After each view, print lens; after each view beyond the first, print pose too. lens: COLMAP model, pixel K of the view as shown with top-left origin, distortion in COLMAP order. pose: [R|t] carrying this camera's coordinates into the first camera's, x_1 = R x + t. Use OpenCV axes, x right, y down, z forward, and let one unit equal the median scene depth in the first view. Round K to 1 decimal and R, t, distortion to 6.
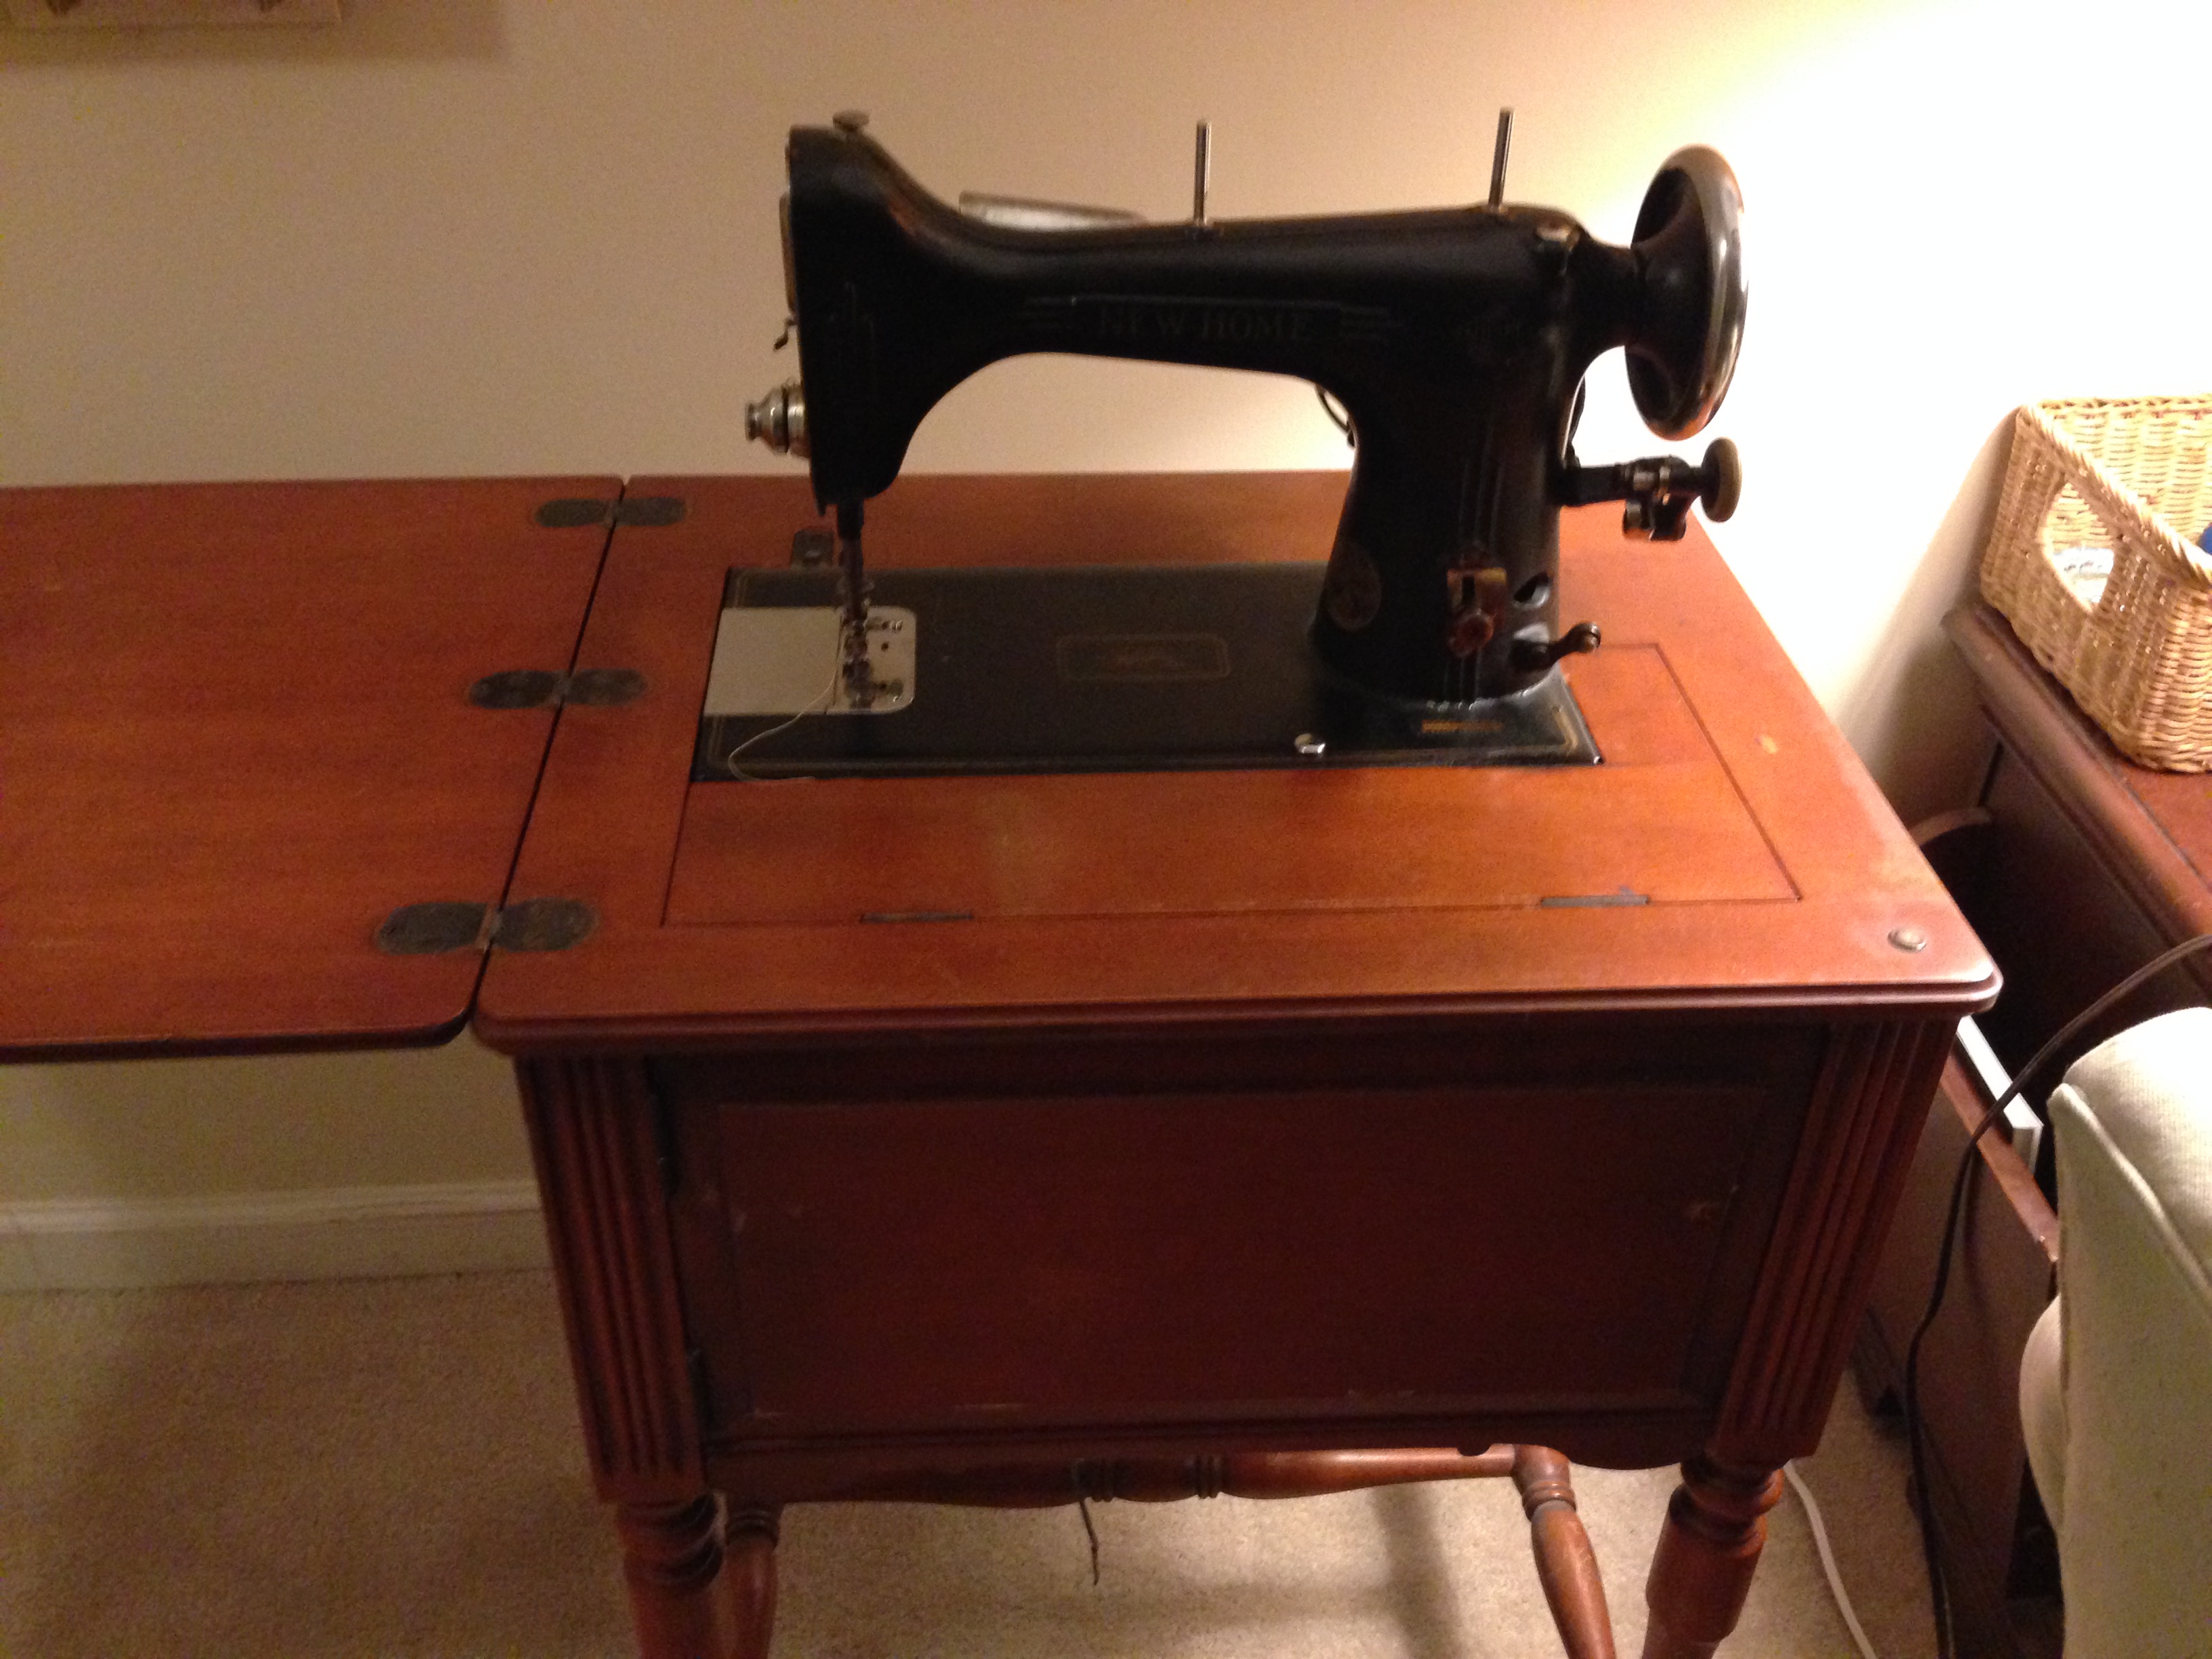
lens RADIAL K [[2087.3, 0, 1106.0], [0, 2087.3, 829.5], [0, 0, 1]] dist [0.021307, 0.018727]
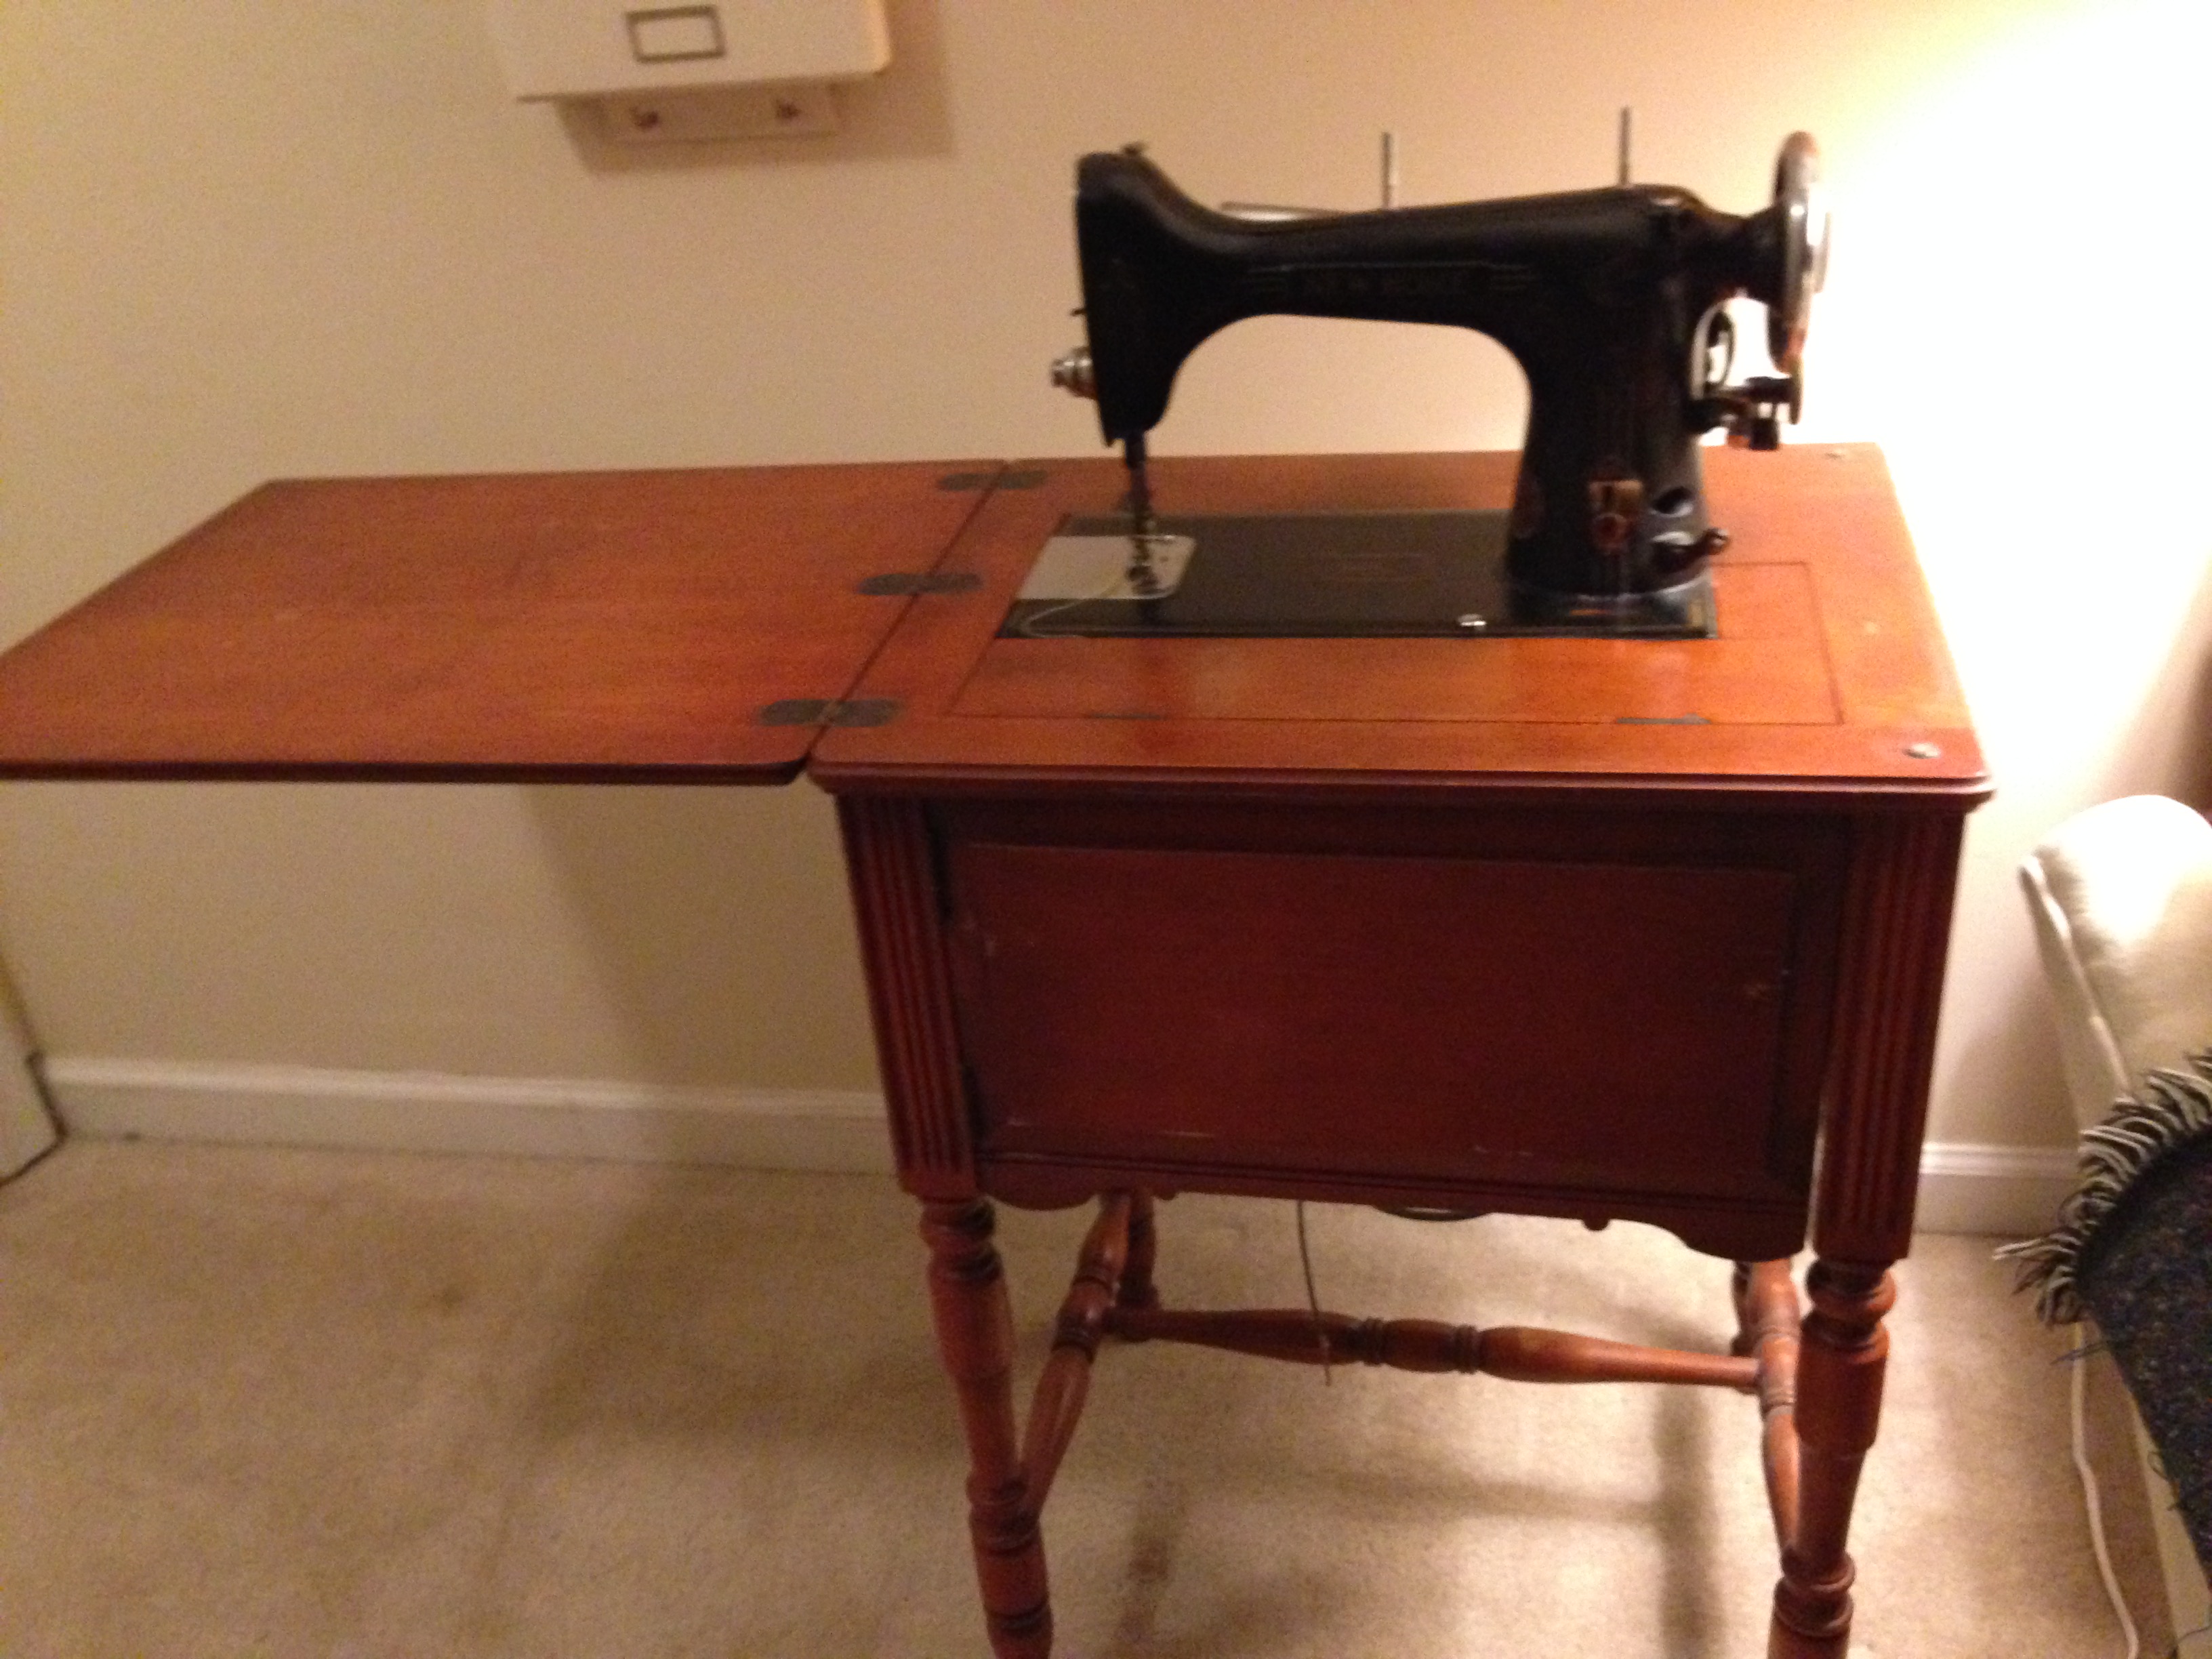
lens RADIAL K [[2112.0, 0, 1075.7], [0, 2112.0, 833.5], [0, 0, 1]] dist [0.081292, -0.208099]
pose [[0.956025, 0.040126, -0.290528, 0.244810], [-0.068144, 0.993878, -0.086969, 0.211943], [0.285260, 0.102942, 0.952906, -0.260330]]
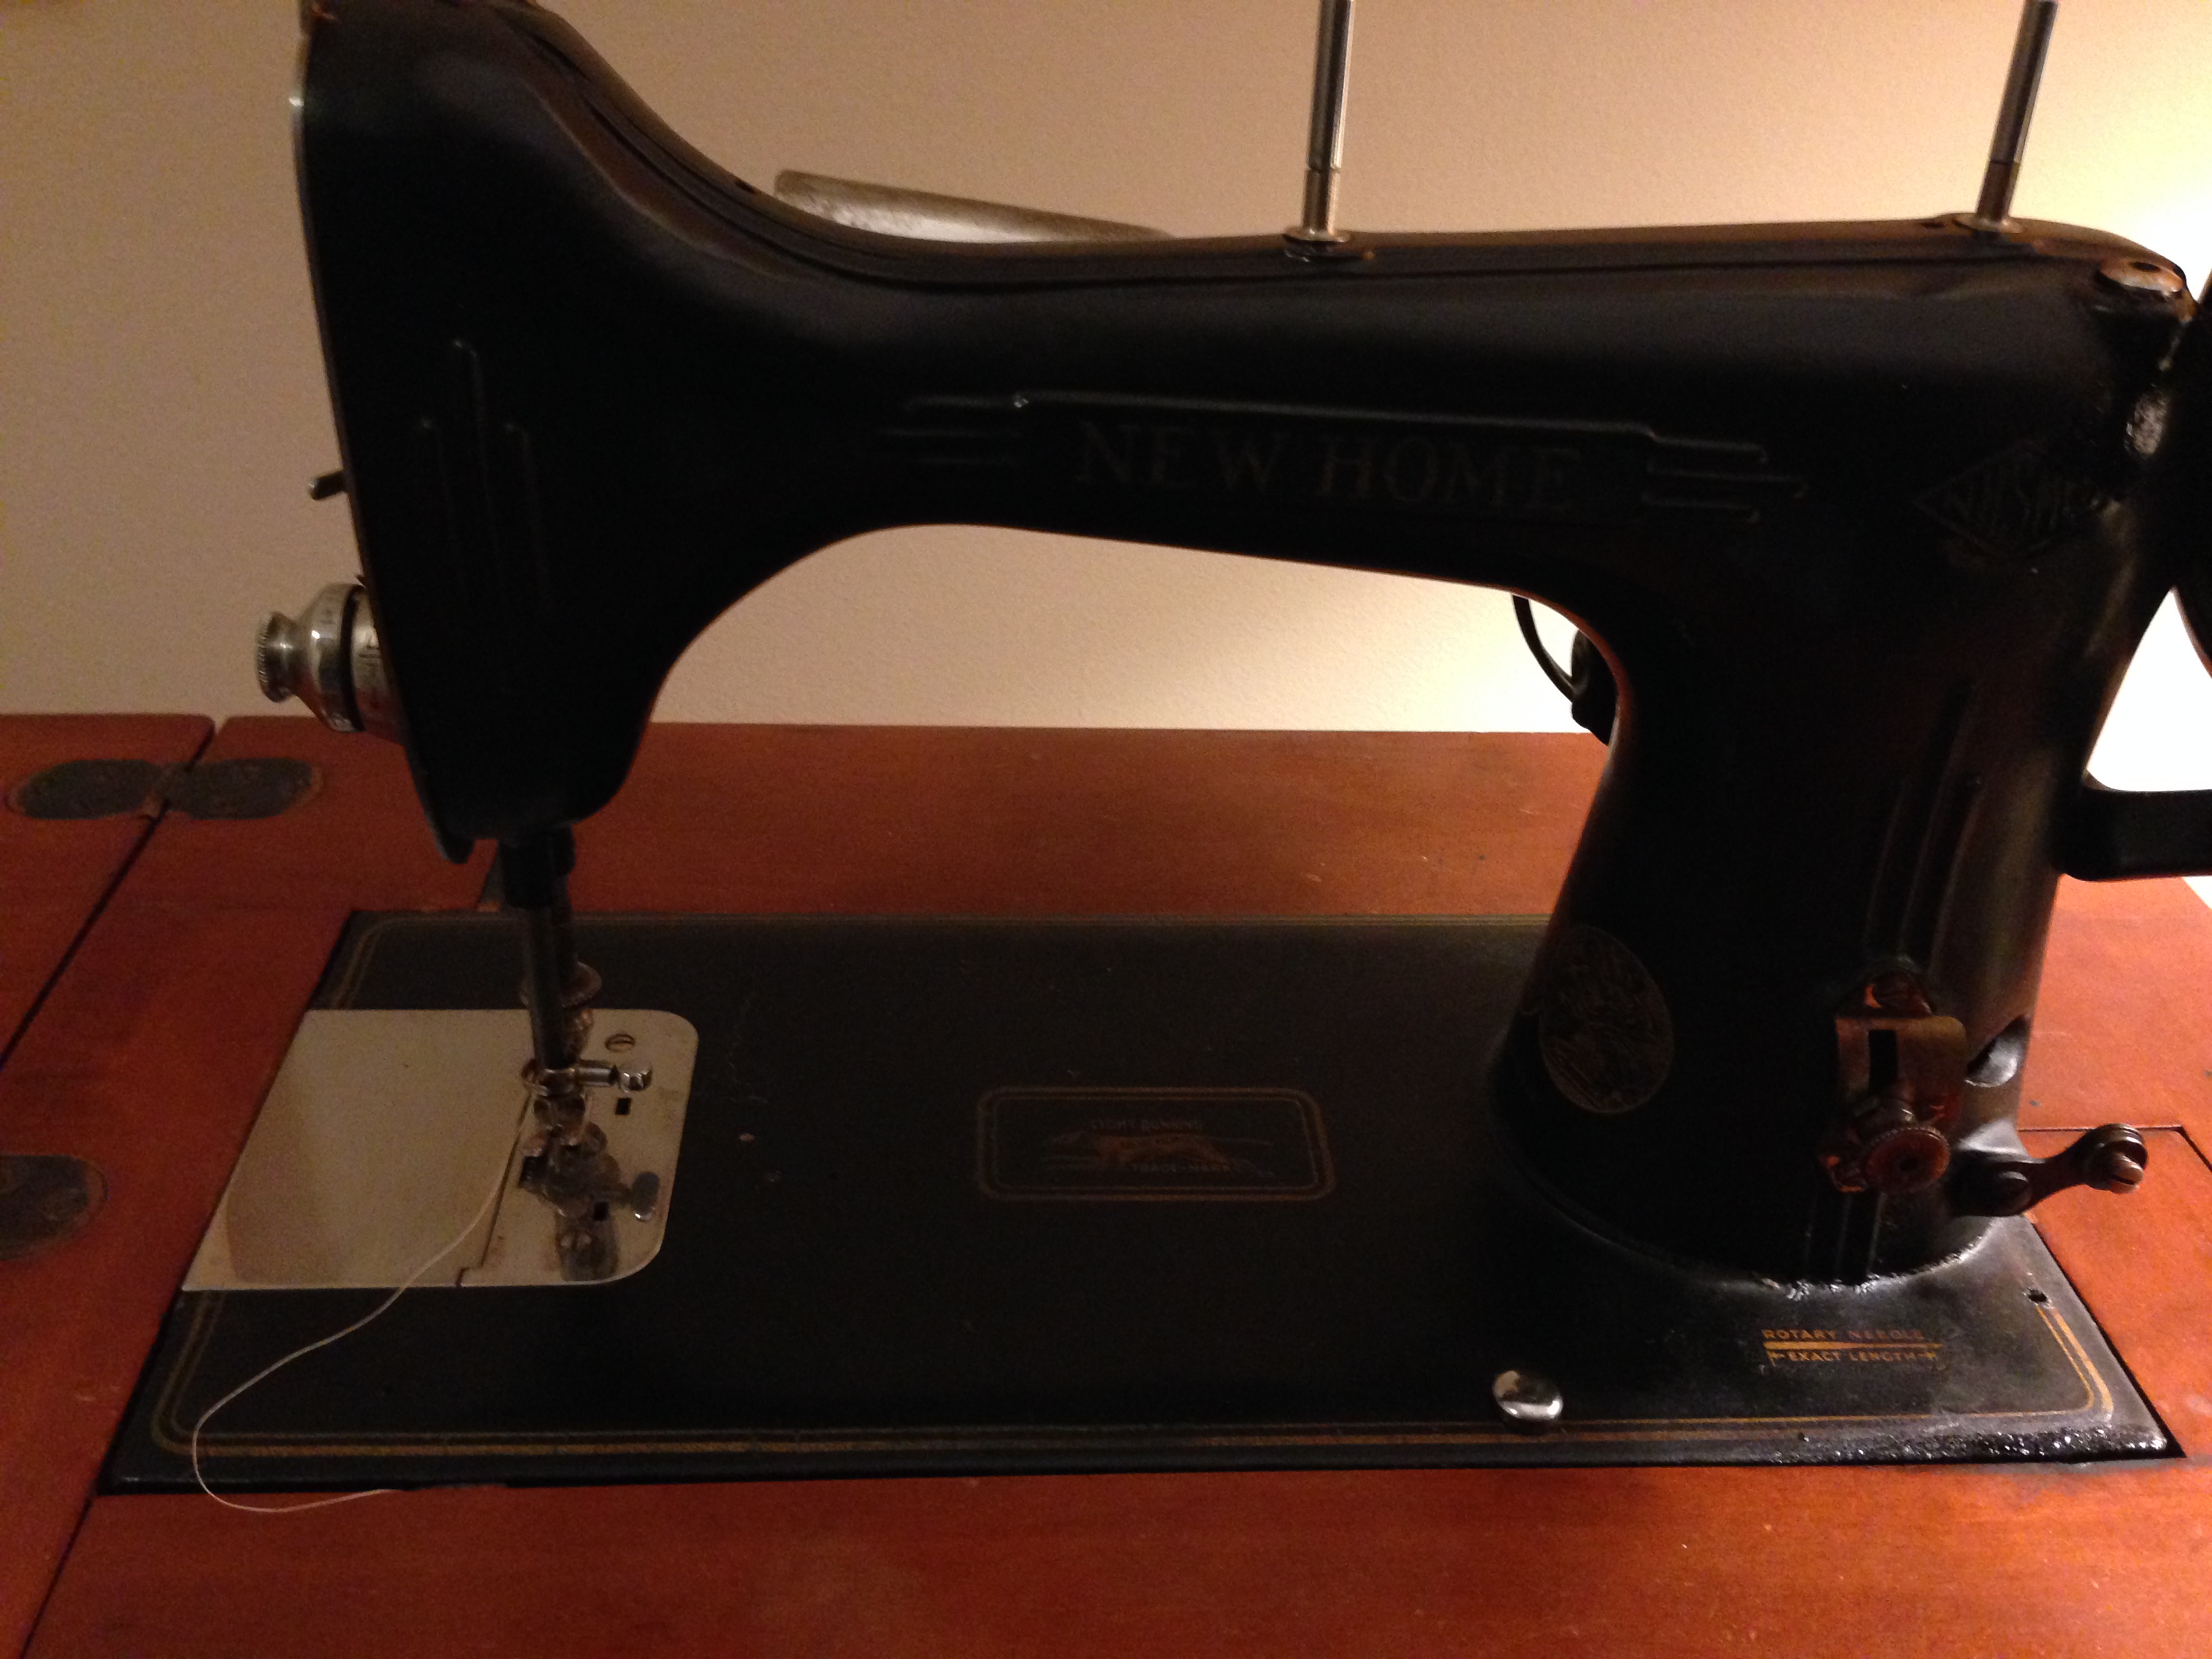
lens RADIAL K [[2087.3, 0, 1106.0], [0, 2087.3, 829.5], [0, 0, 1]] dist [0.021307, 0.018727]
pose [[0.999631, 0.024961, 0.010715, -0.000549], [-0.024123, 0.997096, -0.072240, -0.127836], [-0.012487, 0.071954, 0.997330, 0.545909]]
